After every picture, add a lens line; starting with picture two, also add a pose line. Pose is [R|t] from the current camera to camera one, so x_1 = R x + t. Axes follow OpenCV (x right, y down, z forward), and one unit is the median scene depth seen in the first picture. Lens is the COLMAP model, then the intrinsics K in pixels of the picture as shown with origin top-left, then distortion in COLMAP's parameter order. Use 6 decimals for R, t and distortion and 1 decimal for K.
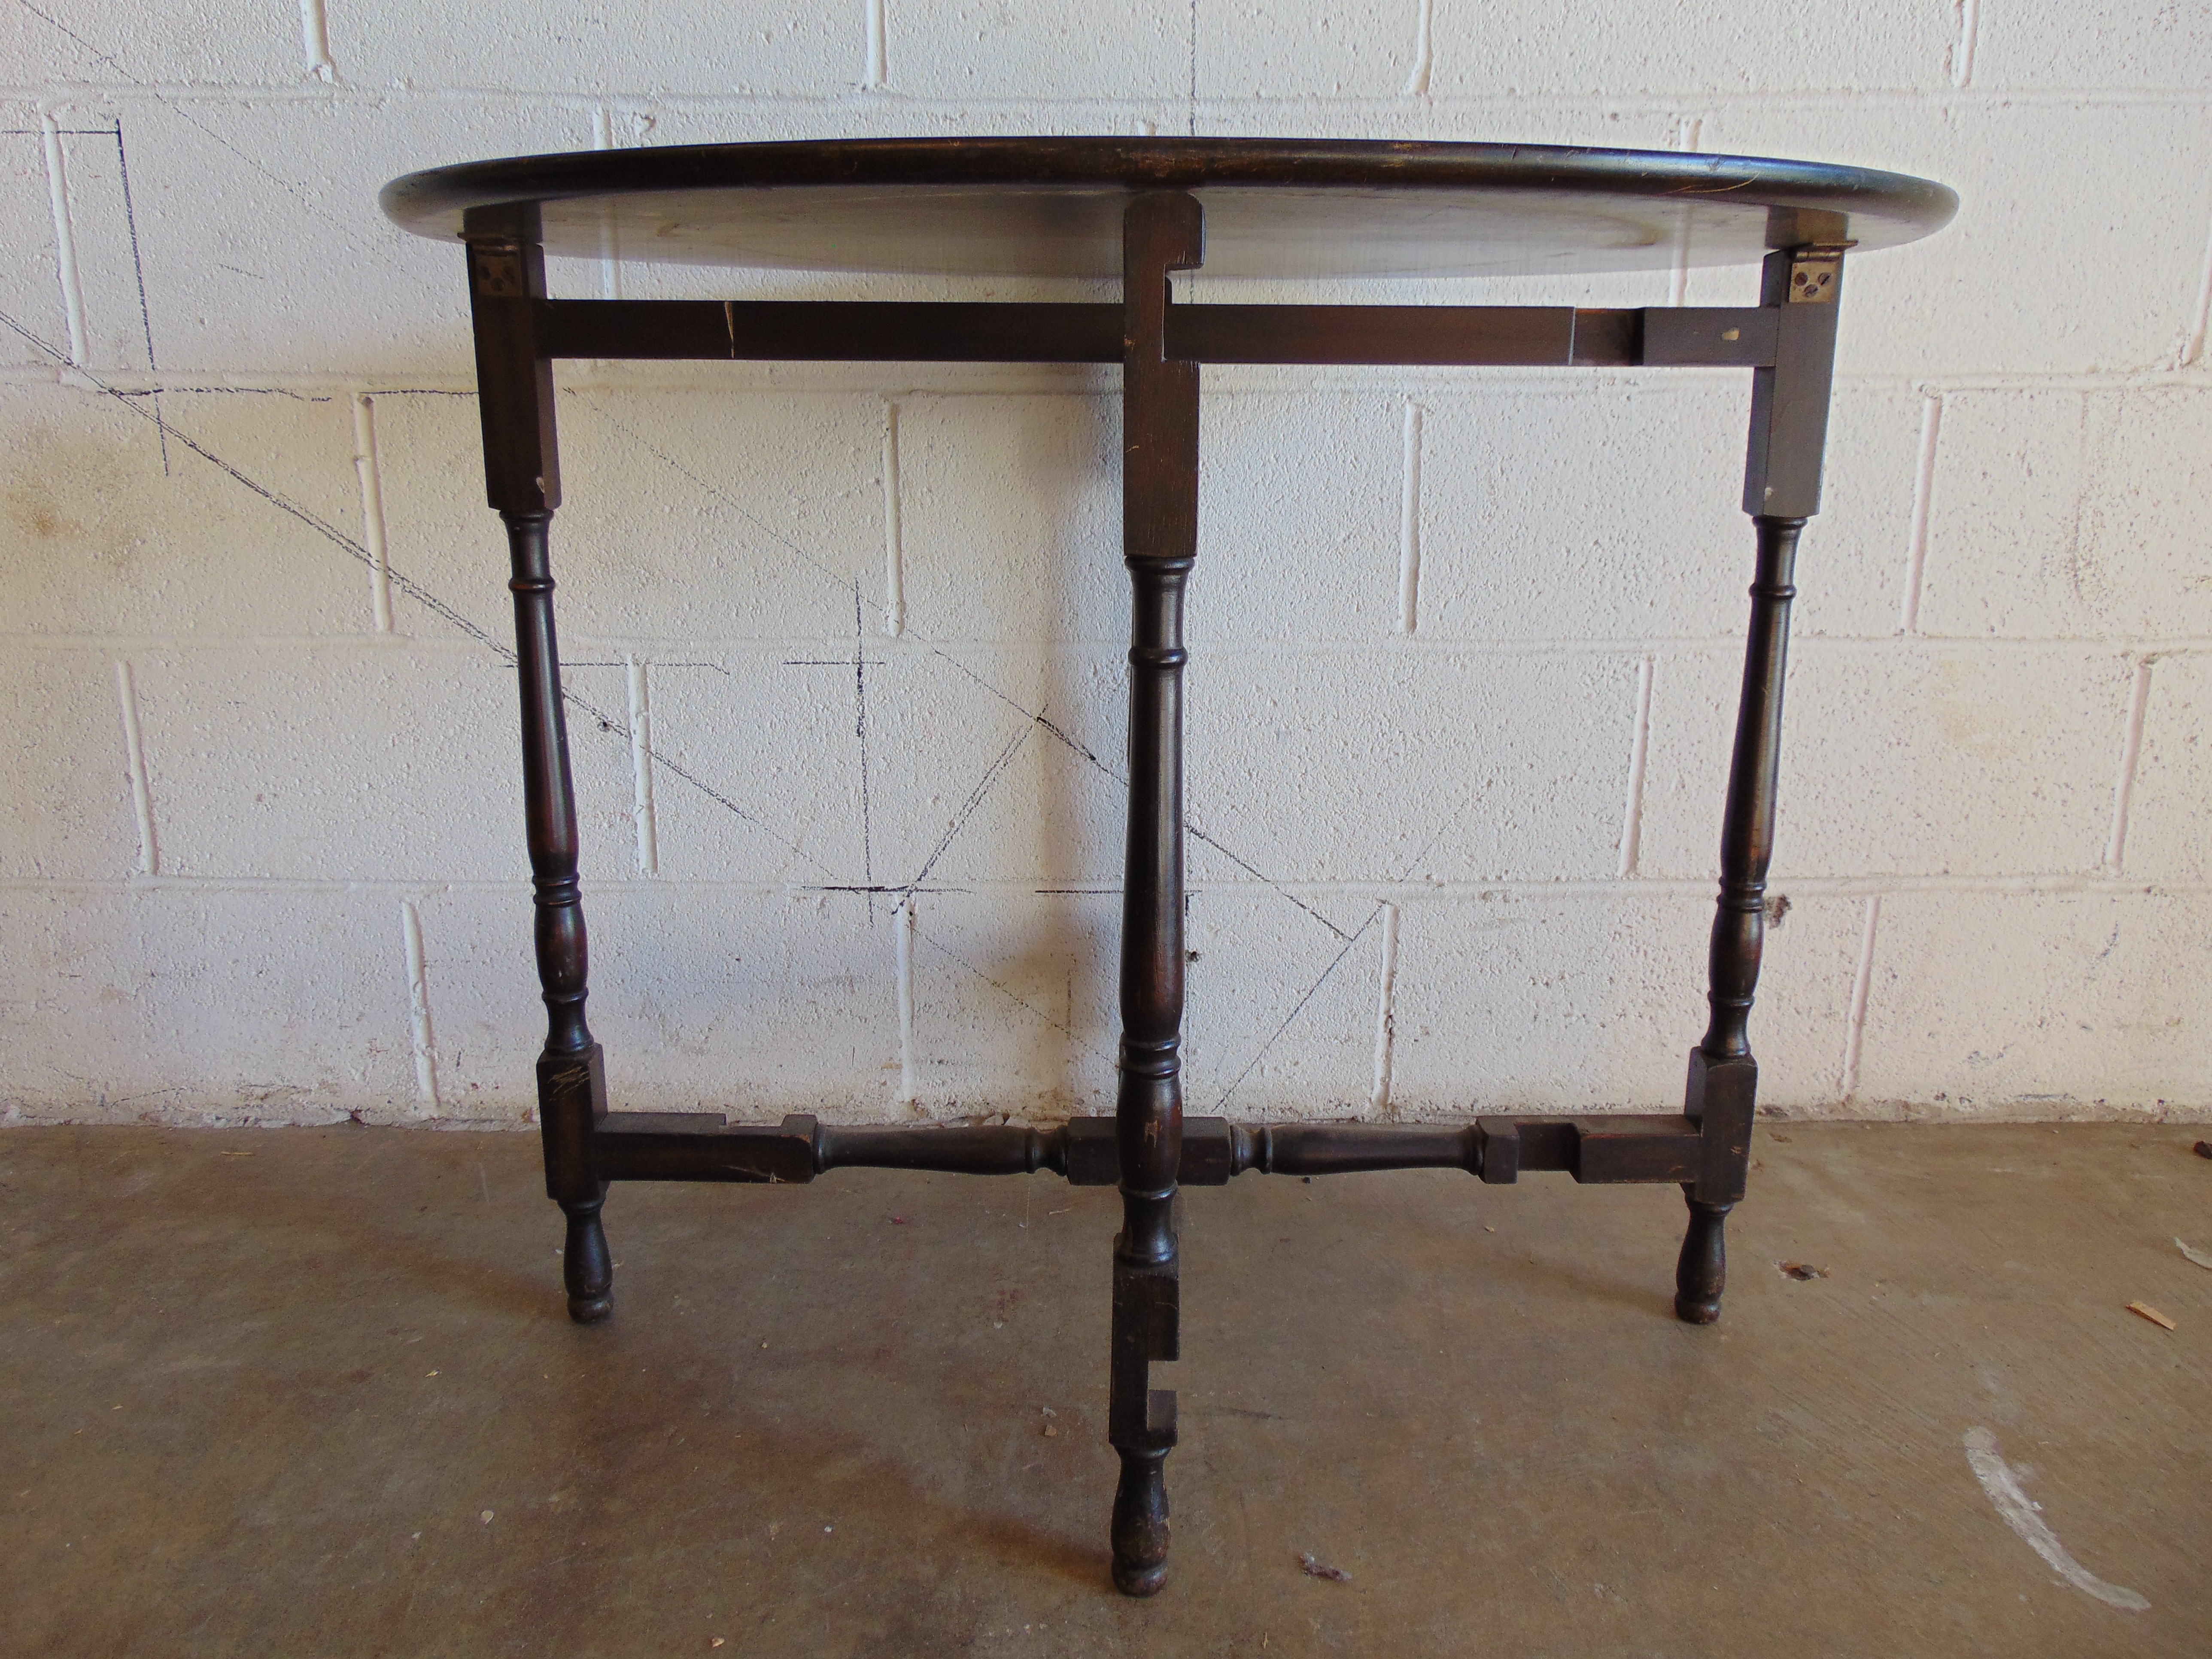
lens RADIAL K [[1663.1, 0, 1102.2], [0, 1663.1, 819.2], [0, 0, 1]] dist [-0.024390, 0.055914]
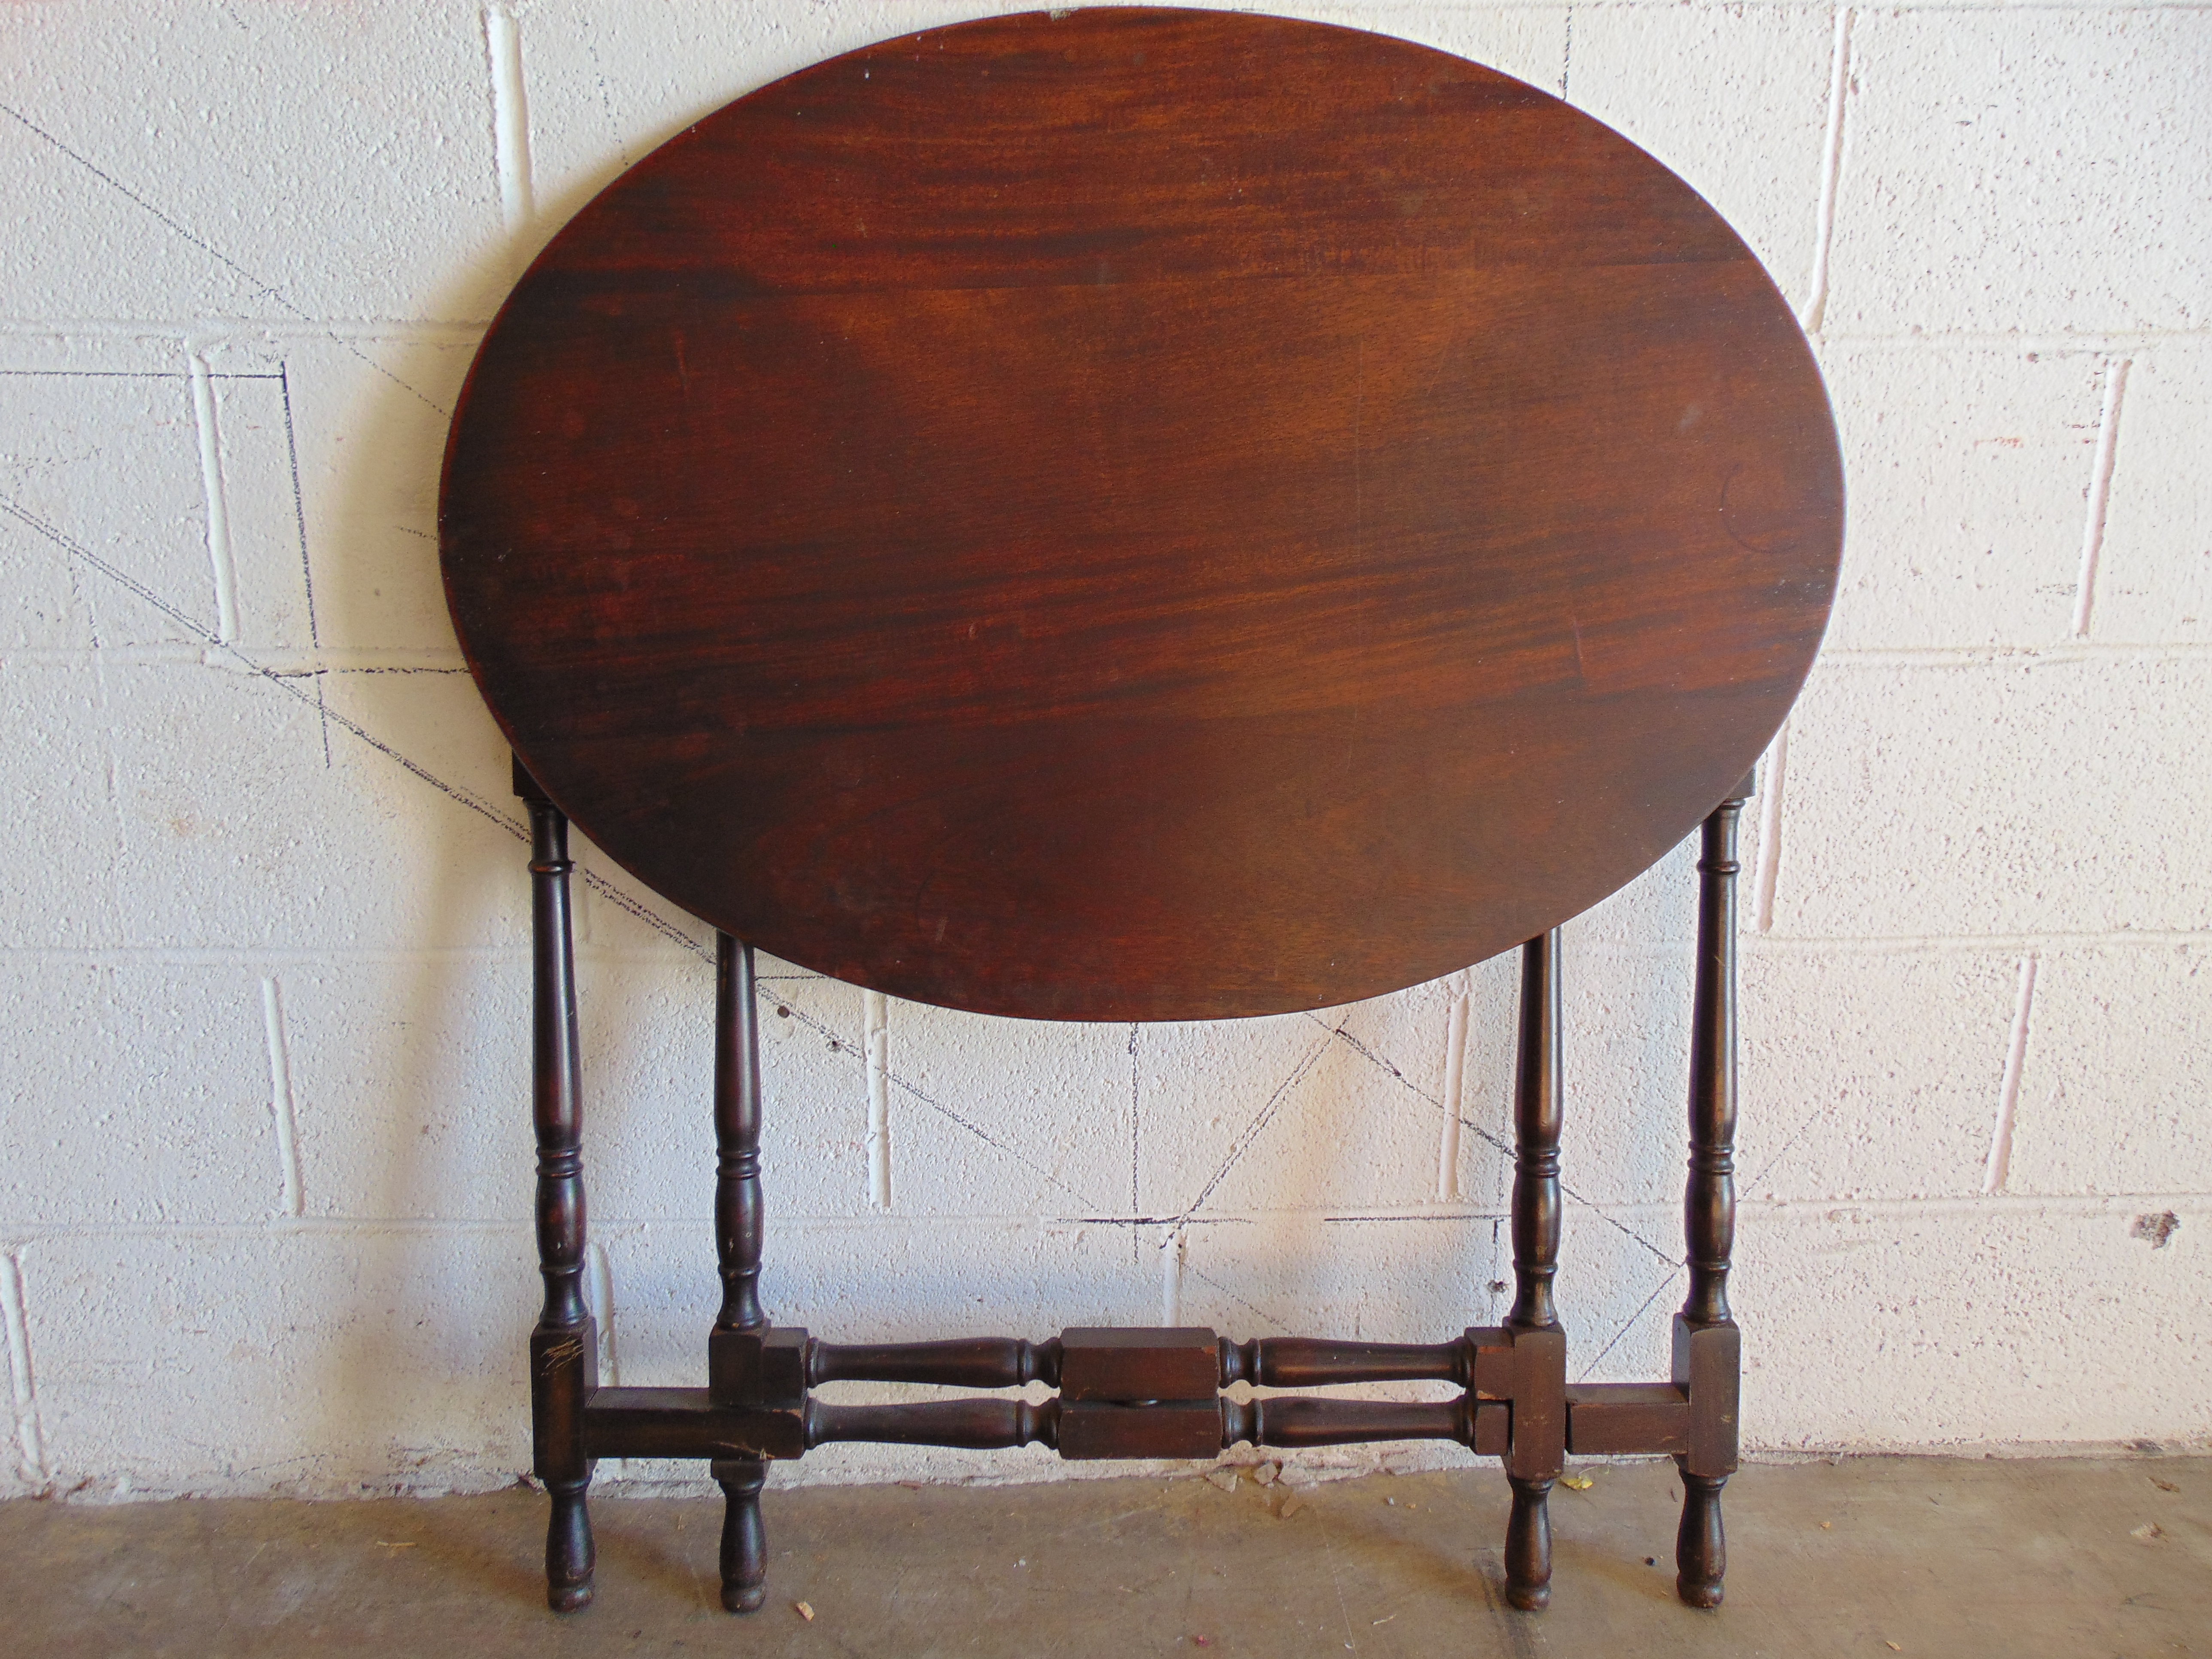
lens RADIAL K [[1663.1, 0, 1089.4], [0, 1663.1, 818.9], [0, 0, 1]] dist [-0.024390, 0.055914]
pose [[0.999531, -0.006440, 0.029928, -0.229669], [0.006542, 0.999973, -0.003313, -0.200899], [-0.029906, 0.003508, 0.999547, 0.164410]]
